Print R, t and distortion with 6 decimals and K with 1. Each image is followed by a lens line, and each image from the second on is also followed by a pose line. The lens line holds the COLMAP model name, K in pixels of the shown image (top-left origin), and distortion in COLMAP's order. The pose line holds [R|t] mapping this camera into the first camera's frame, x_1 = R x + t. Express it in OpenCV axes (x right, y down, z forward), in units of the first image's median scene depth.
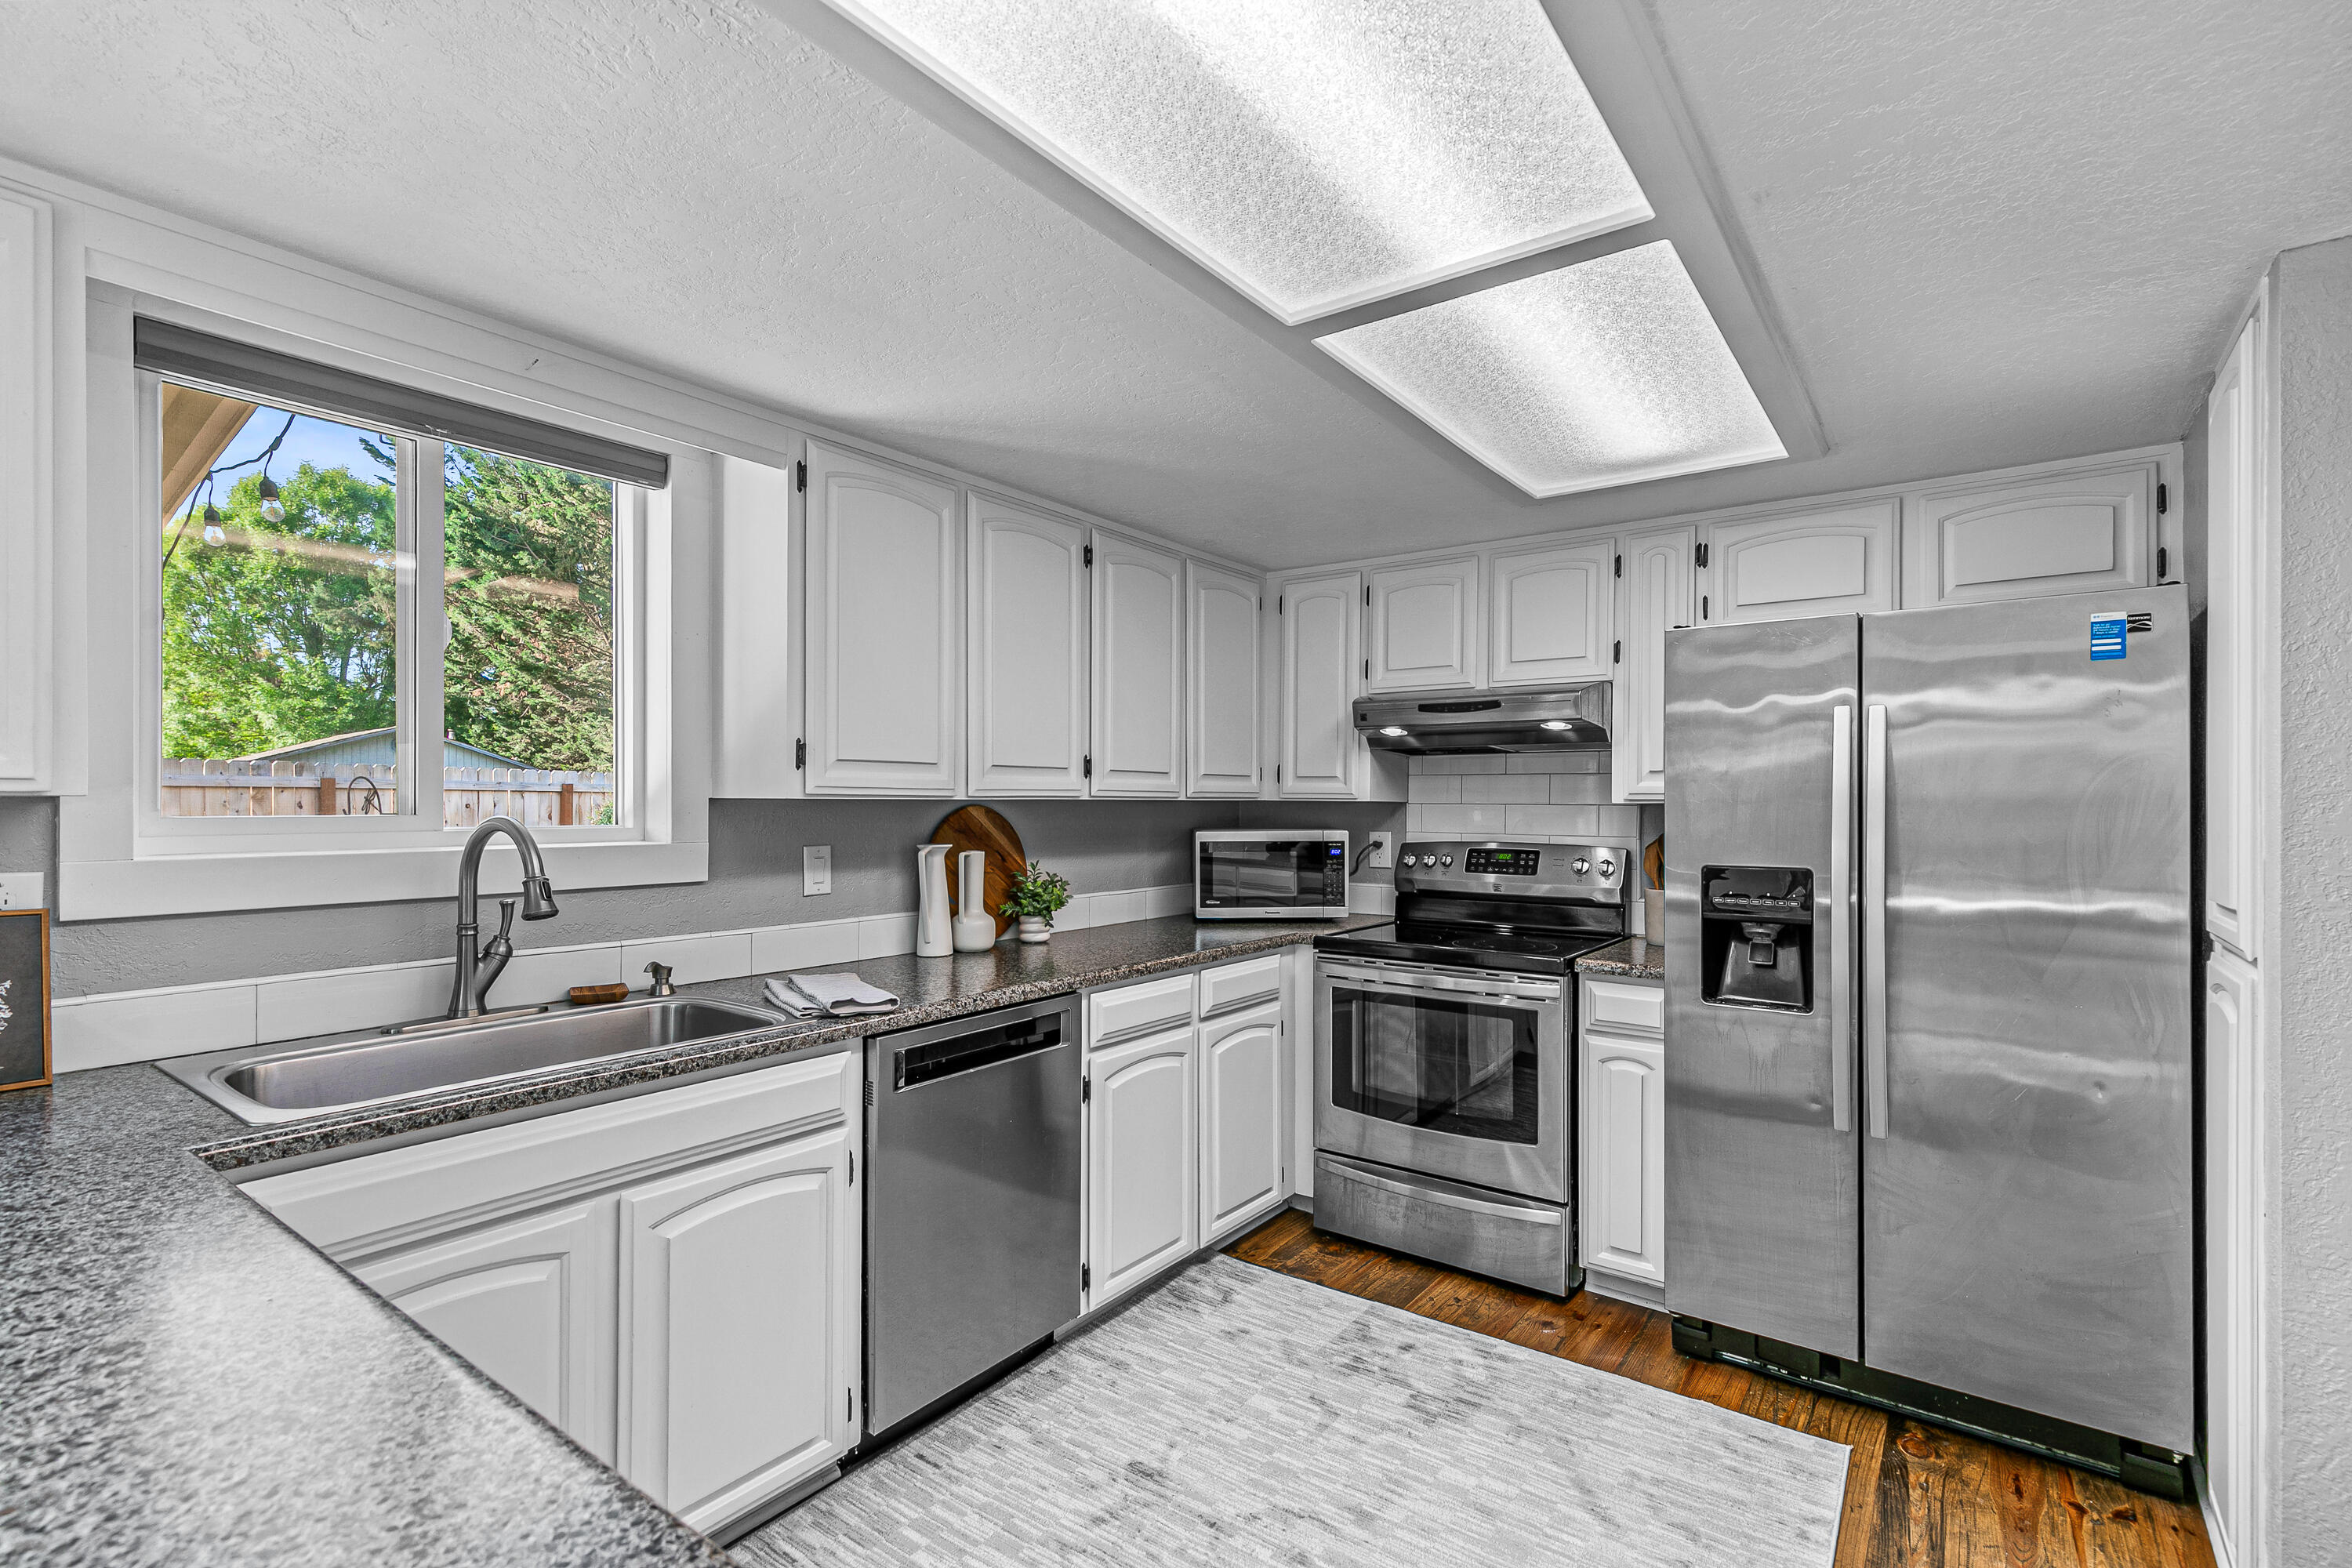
lens RADIAL K [[1069.2, 0, 1165.7], [0, 1069.2, 797.2], [0, 0, 1]] dist [0.015719, 0.000251]
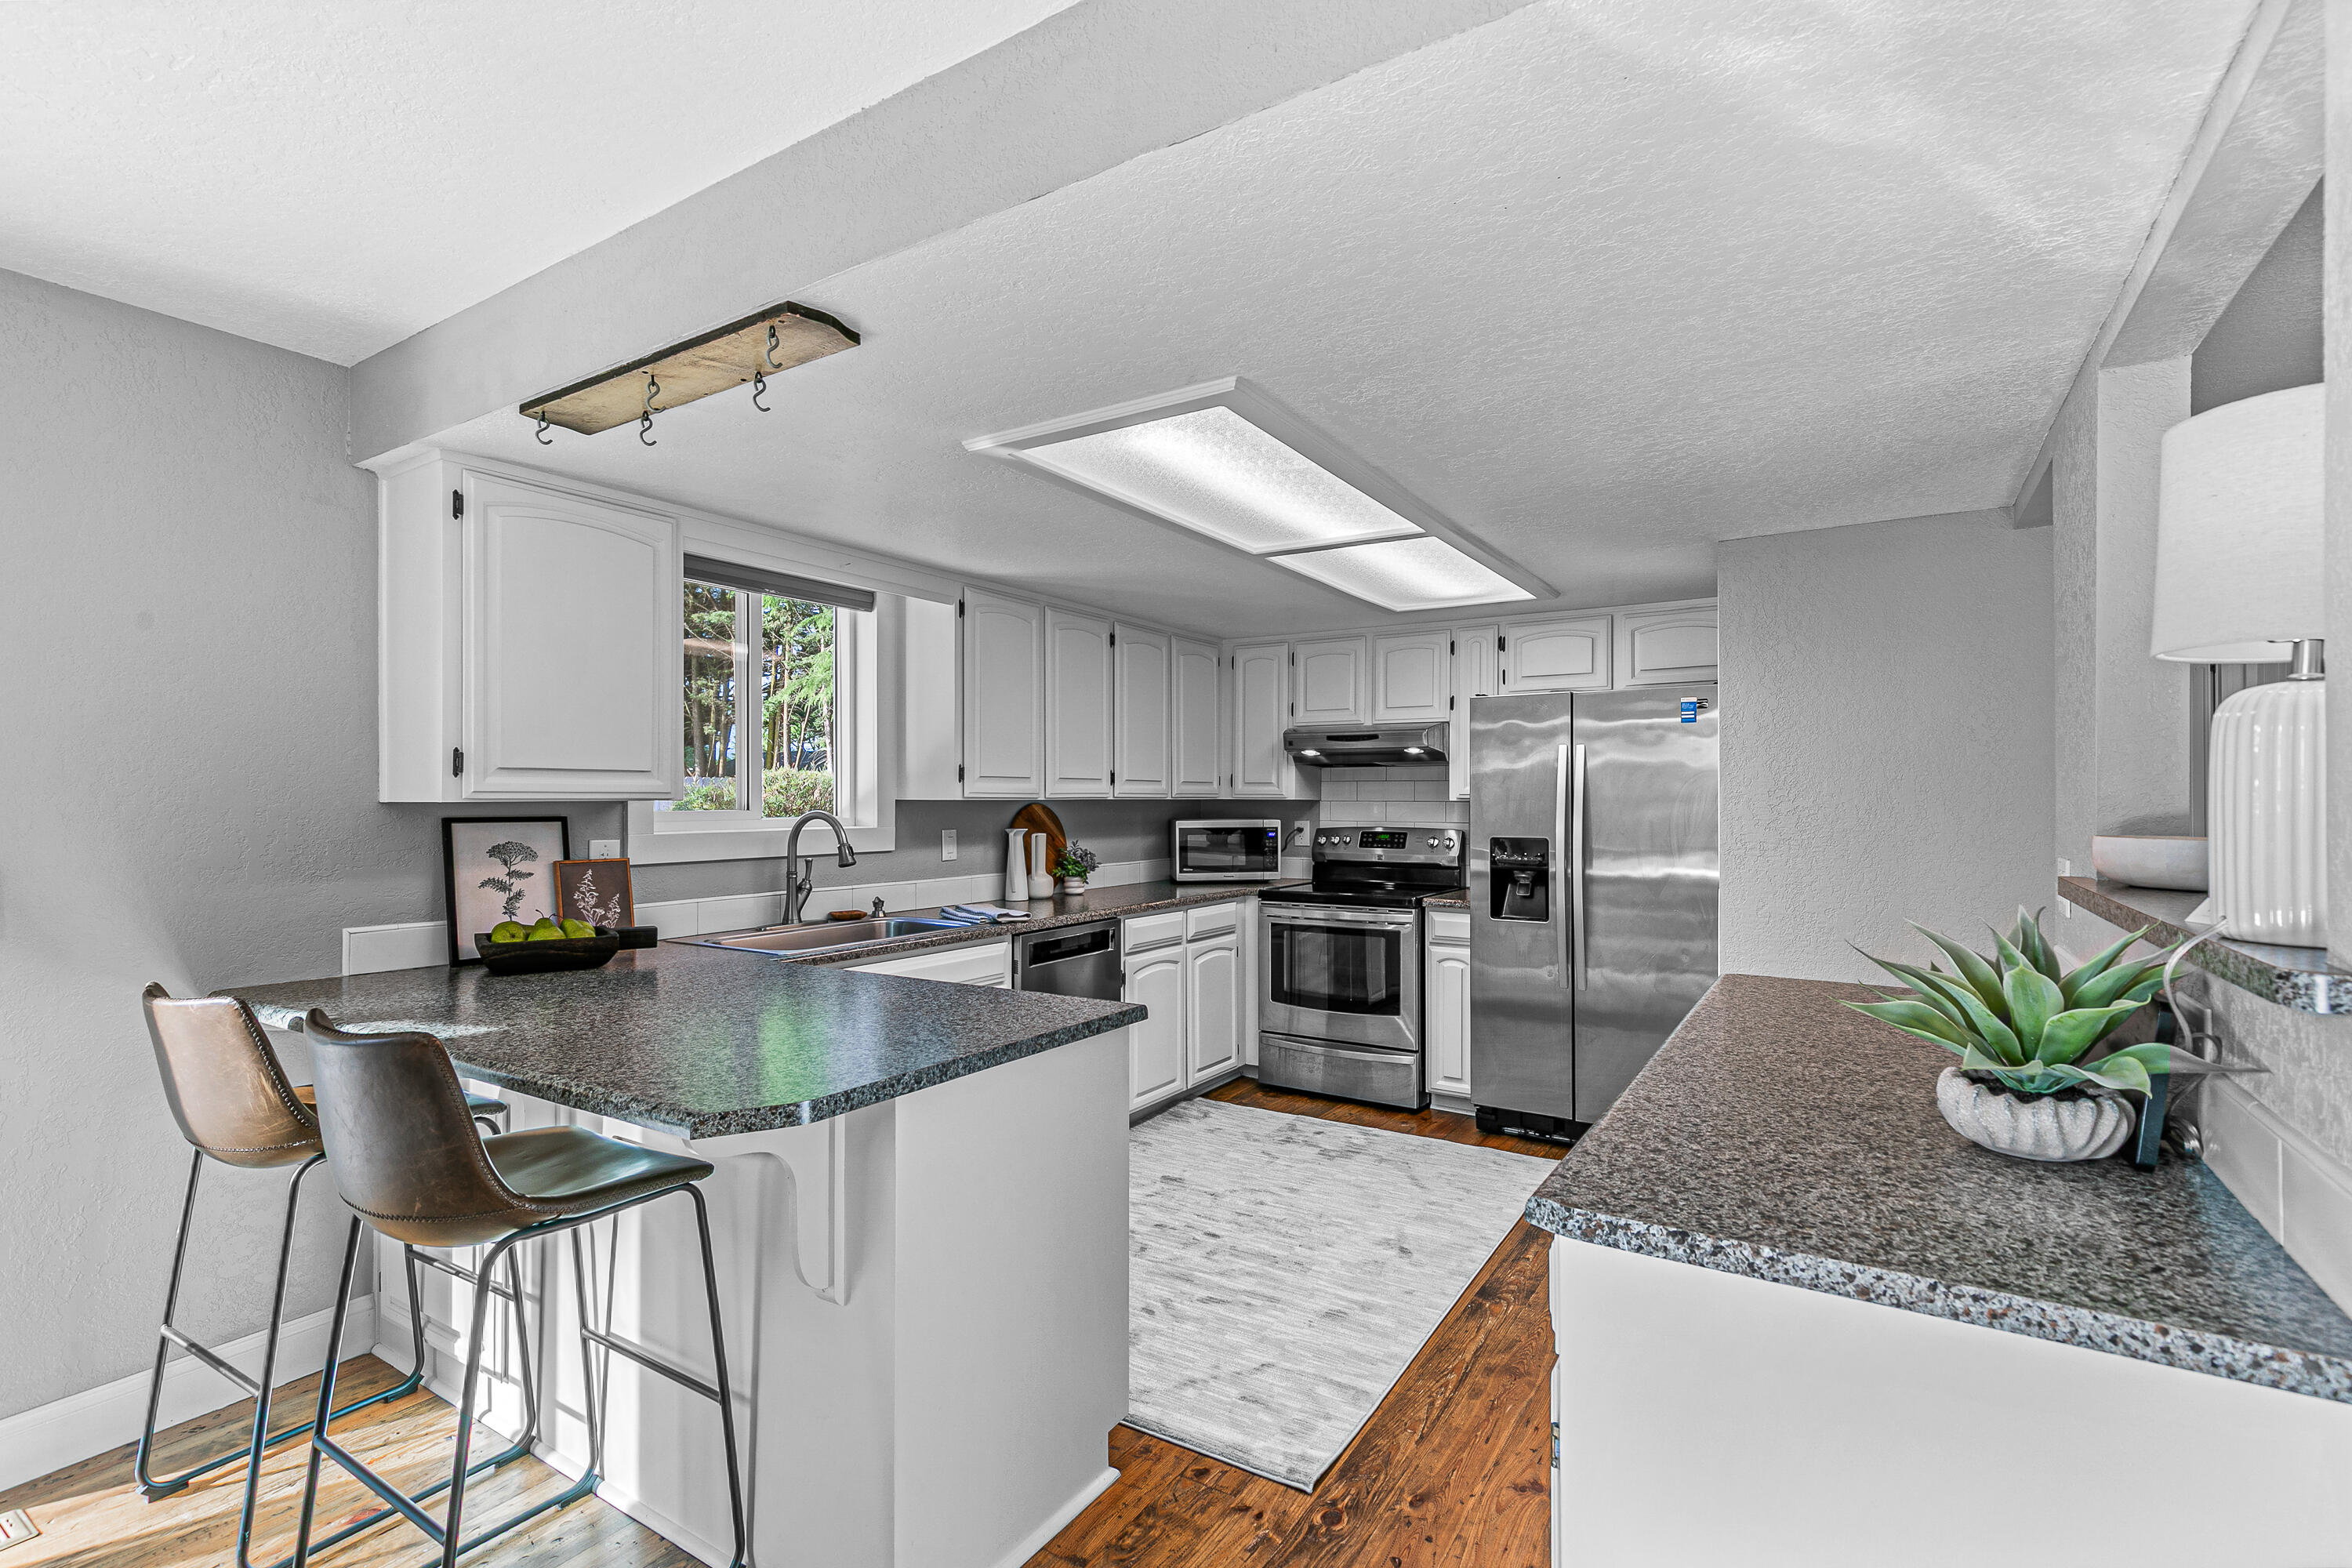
lens RADIAL K [[1069.2, 0, 1165.7], [0, 1069.2, 797.2], [0, 0, 1]] dist [0.015719, 0.000251]
pose [[0.997423, -0.003786, 0.071648, -0.110039], [0.003556, 0.999988, 0.003338, -0.005906], [-0.071660, -0.003074, 0.997424, -0.545238]]
